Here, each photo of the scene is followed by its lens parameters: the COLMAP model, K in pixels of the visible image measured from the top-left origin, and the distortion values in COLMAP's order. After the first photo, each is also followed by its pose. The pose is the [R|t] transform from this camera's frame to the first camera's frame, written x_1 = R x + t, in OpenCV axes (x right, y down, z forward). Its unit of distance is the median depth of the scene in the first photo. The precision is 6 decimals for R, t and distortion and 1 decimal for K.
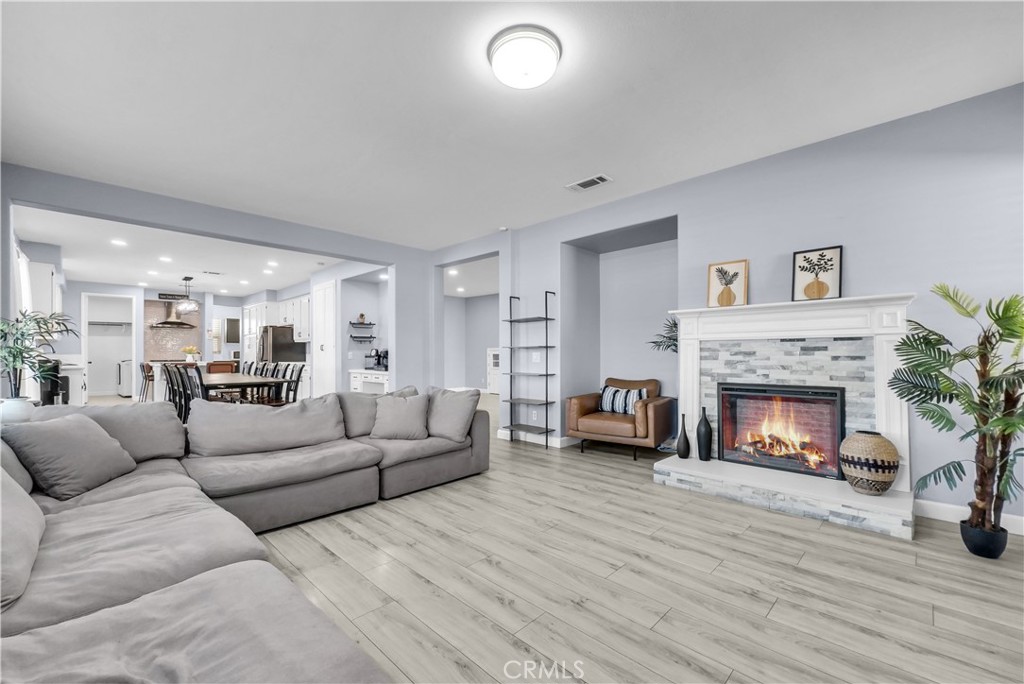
lens RADIAL K [[422.7, 0, 509.8], [0, 422.7, 352.3], [0, 0, 1]] dist [-0.001167, -0.000237]
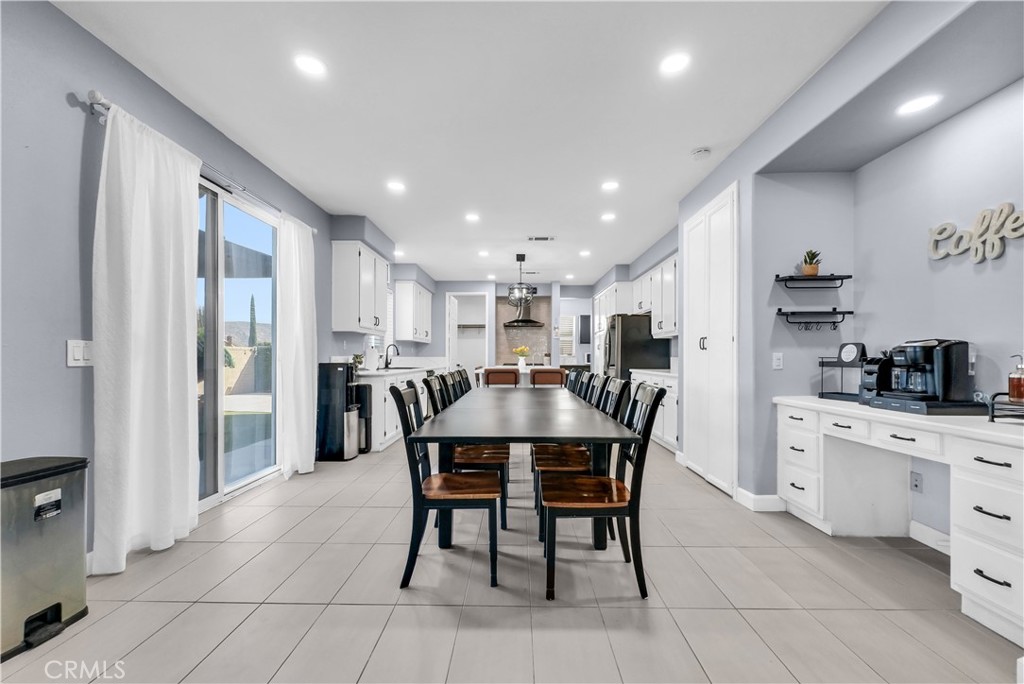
lens RADIAL K [[422.7, 0, 509.8], [0, 422.7, 352.3], [0, 0, 1]] dist [-0.001167, -0.000237]
pose [[0.687073, -0.005290, -0.726569, -0.223645], [-0.003002, 0.999944, -0.010119, 0.003952], [0.726582, 0.009133, 0.687019, 0.464212]]
